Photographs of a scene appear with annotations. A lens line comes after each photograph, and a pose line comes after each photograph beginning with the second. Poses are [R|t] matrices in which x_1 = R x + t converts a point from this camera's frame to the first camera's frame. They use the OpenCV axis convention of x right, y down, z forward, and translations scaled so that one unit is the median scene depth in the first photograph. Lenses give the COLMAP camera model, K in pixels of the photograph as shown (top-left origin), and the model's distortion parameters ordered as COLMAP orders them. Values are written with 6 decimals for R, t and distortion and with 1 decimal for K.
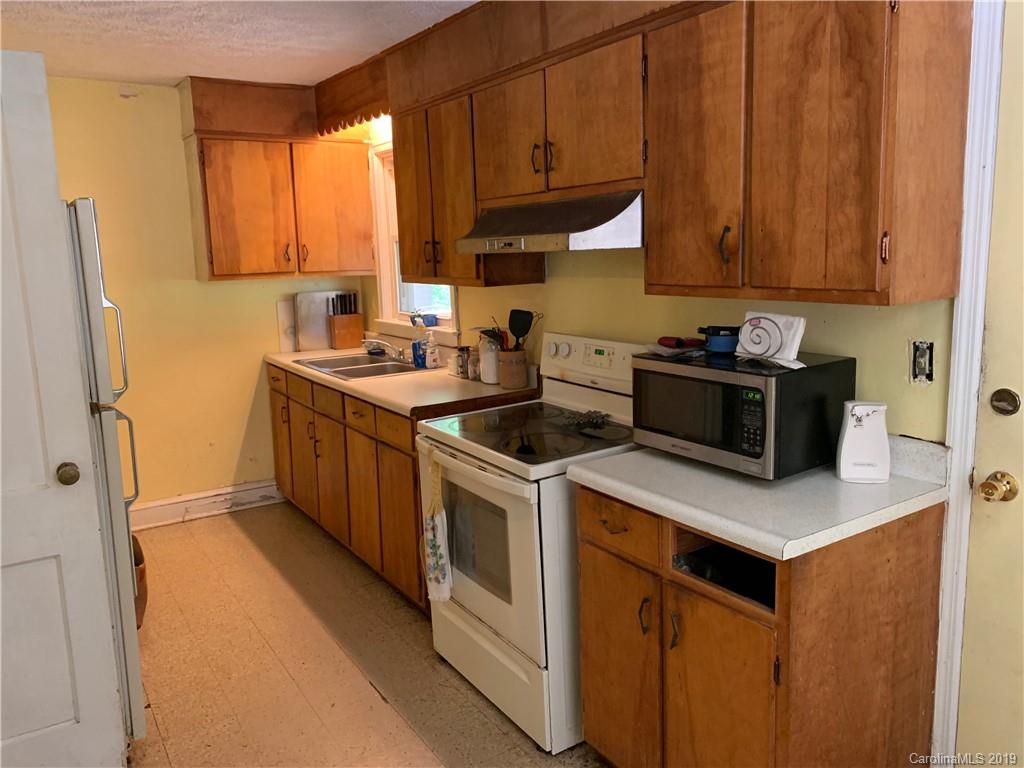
lens RADIAL K [[785.0, 0, 513.0], [0, 785.0, 382.3], [0, 0, 1]] dist [0.037276, -0.044046]
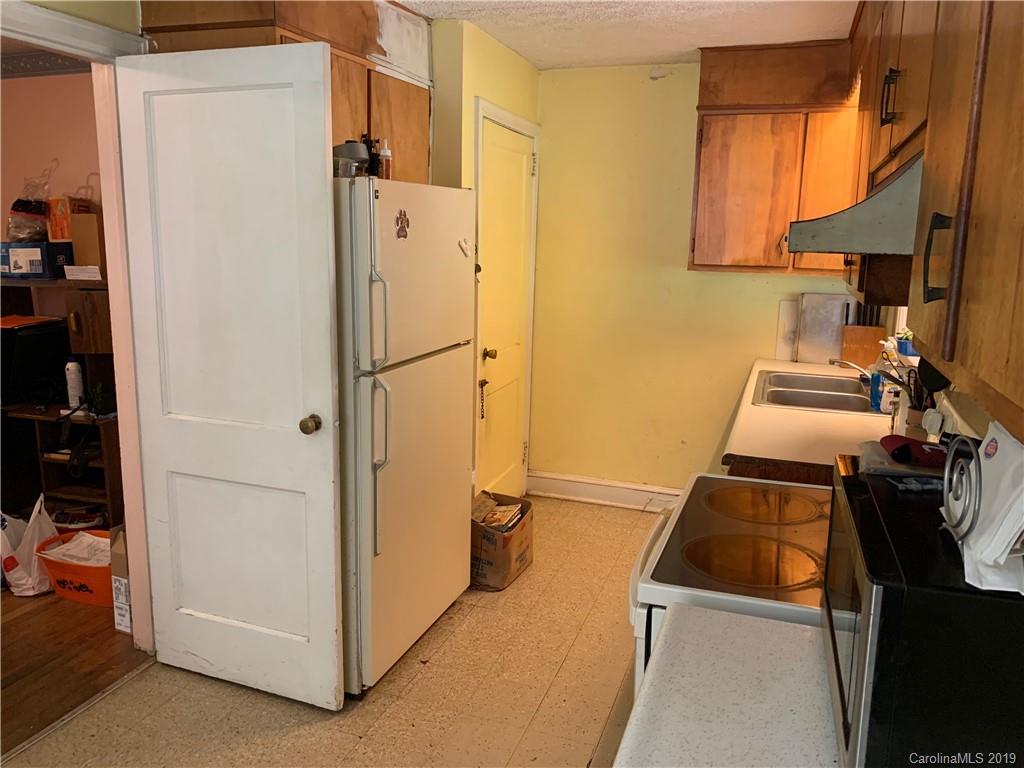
lens RADIAL K [[785.0, 0, 511.3], [0, 785.0, 379.5], [0, 0, 1]] dist [0.037276, -0.044046]
pose [[0.606203, 0.187775, -0.772825, 0.228604], [-0.180765, 0.978826, 0.096036, -0.052649], [0.774495, 0.081483, 0.627311, 0.263044]]
